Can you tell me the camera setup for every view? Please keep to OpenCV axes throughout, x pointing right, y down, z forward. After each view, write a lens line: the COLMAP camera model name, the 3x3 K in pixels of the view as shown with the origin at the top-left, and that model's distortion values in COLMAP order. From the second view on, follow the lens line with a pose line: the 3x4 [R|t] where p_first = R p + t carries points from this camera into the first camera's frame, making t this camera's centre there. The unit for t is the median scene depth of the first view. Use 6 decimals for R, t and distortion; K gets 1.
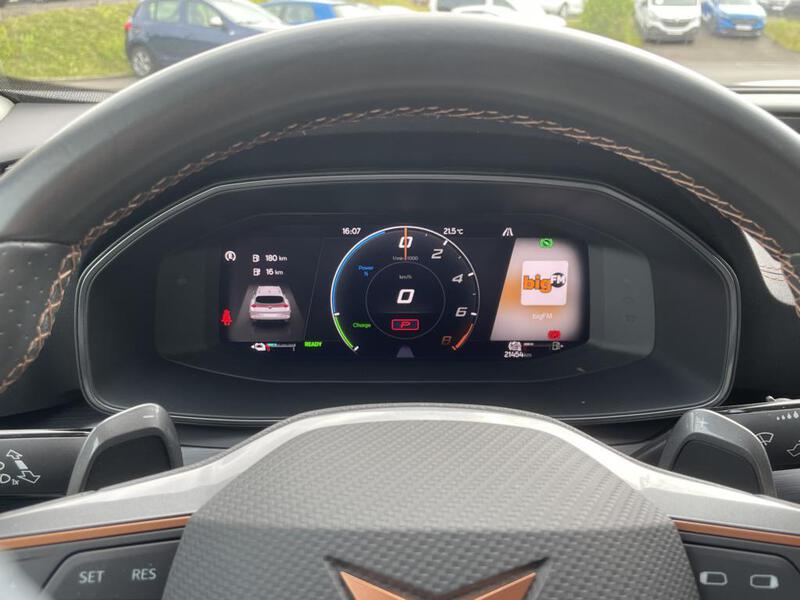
lens RADIAL K [[785.6, 0, 400.0], [0, 785.6, 300.0], [0, 0, 1]] dist [0.053917, -0.021067]
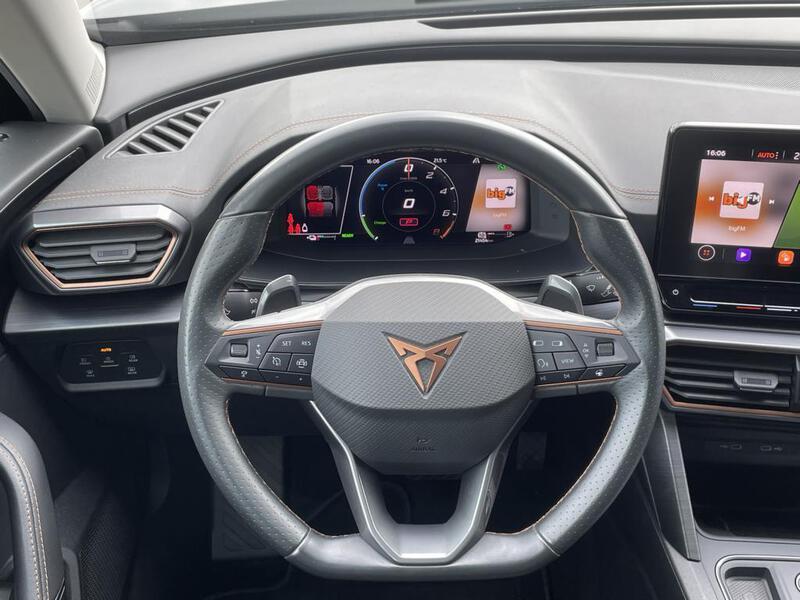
lens RADIAL K [[1038.4, 0, 400.0], [0, 1038.4, 300.0], [0, 0, 1]] dist [-0.011331, 0.026504]
pose [[0.999926, -0.011989, 0.001940, -0.016277], [0.011540, 0.987709, 0.155878, -0.132755], [-0.003785, -0.155844, 0.987774, -1.000443]]
